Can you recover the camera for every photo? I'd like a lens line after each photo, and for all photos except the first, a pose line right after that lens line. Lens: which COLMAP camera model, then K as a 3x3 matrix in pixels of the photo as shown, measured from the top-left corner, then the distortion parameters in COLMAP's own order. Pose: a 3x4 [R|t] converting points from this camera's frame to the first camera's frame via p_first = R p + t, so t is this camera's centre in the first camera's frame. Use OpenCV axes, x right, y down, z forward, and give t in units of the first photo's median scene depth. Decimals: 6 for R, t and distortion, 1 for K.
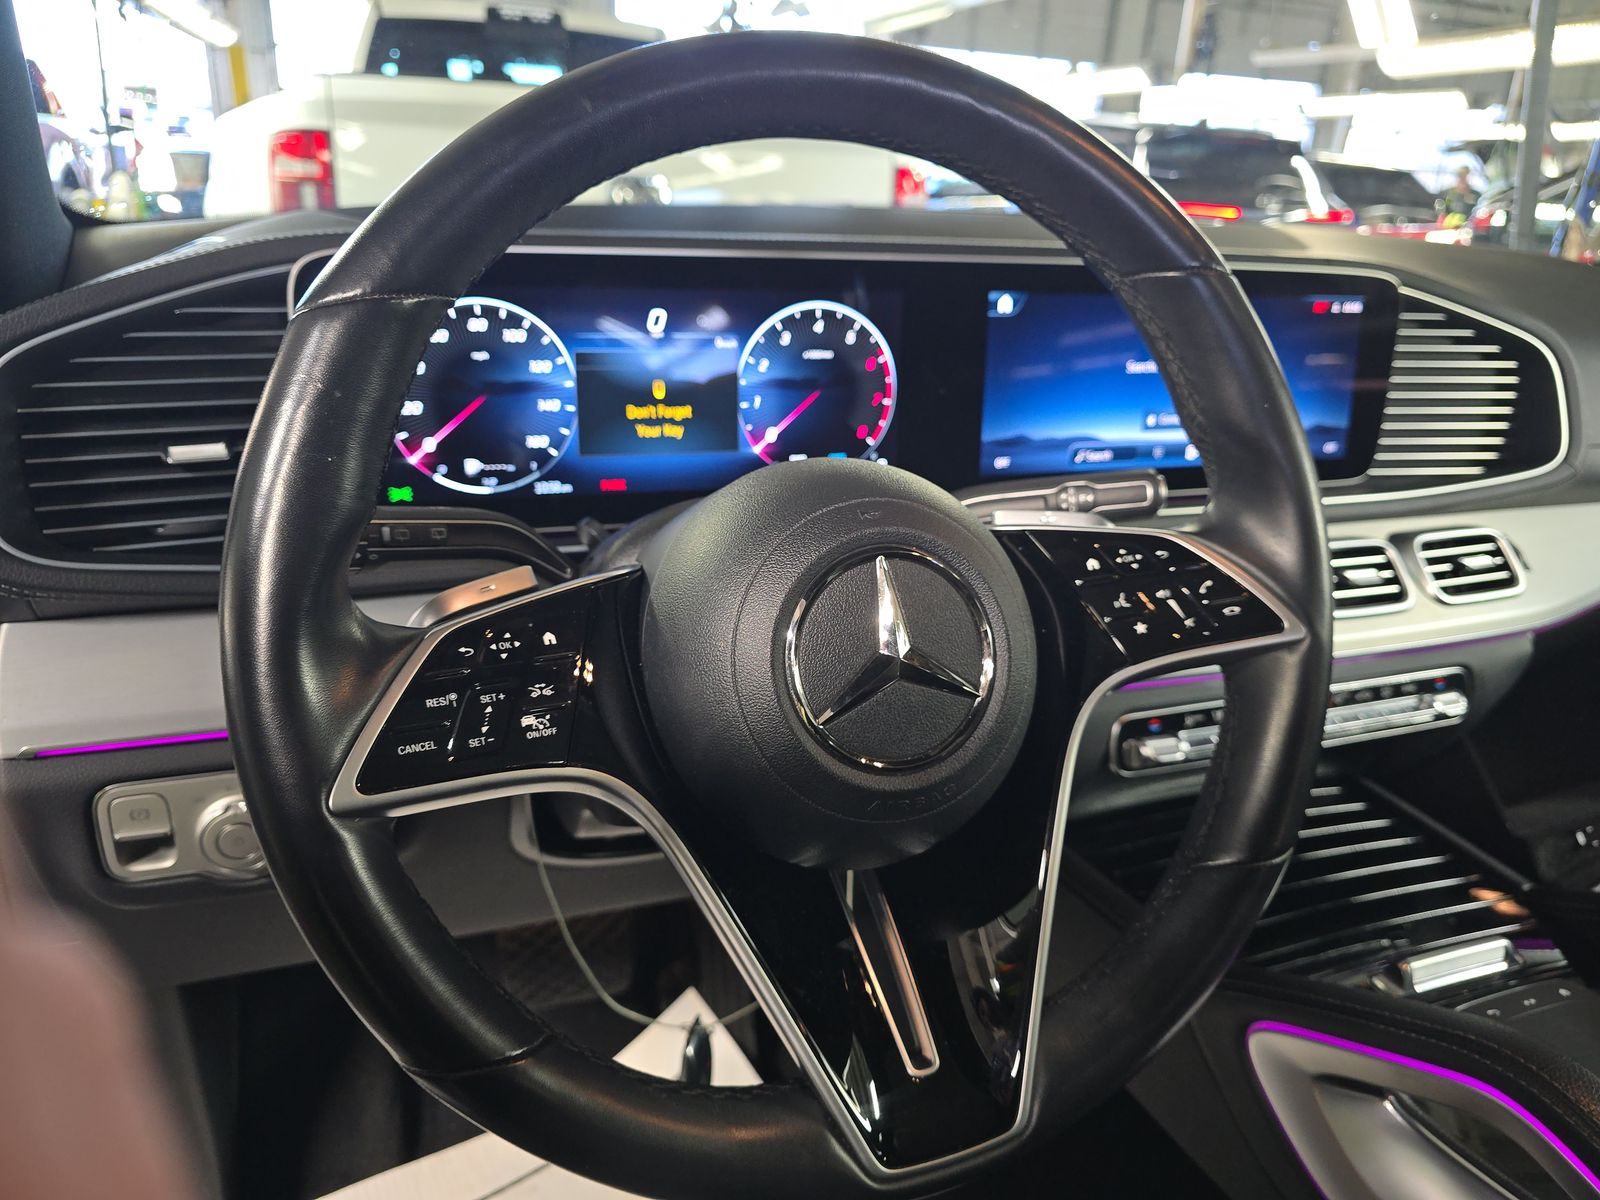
lens RADIAL K [[1075.0, 0, 791.6], [0, 1075.0, 601.8], [0, 0, 1]] dist [-0.011022, -0.002998]
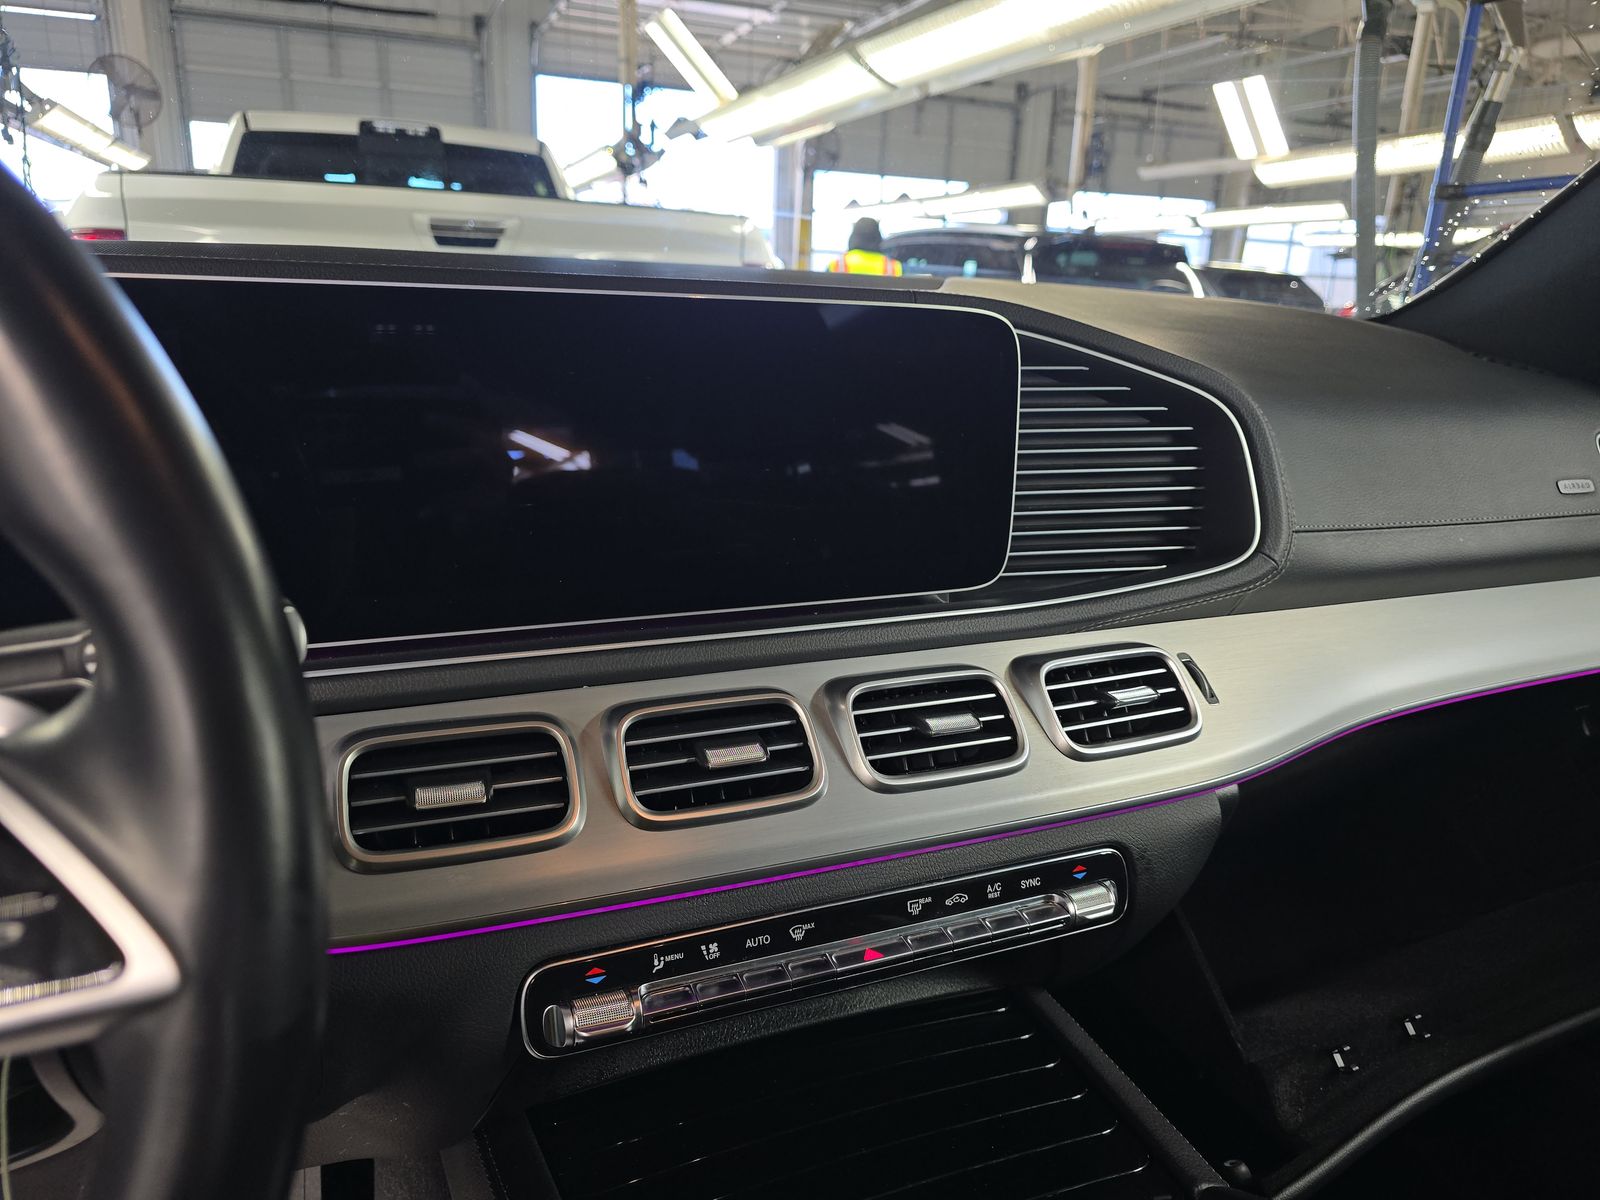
lens RADIAL K [[1075.0, 0, 806.7], [0, 1075.0, 595.2], [0, 0, 1]] dist [-0.011022, -0.002998]
pose [[0.998069, -0.025048, 0.056837, 0.364415], [0.030891, 0.994060, -0.104358, -0.033610], [-0.053885, 0.105912, 0.992914, 0.272132]]
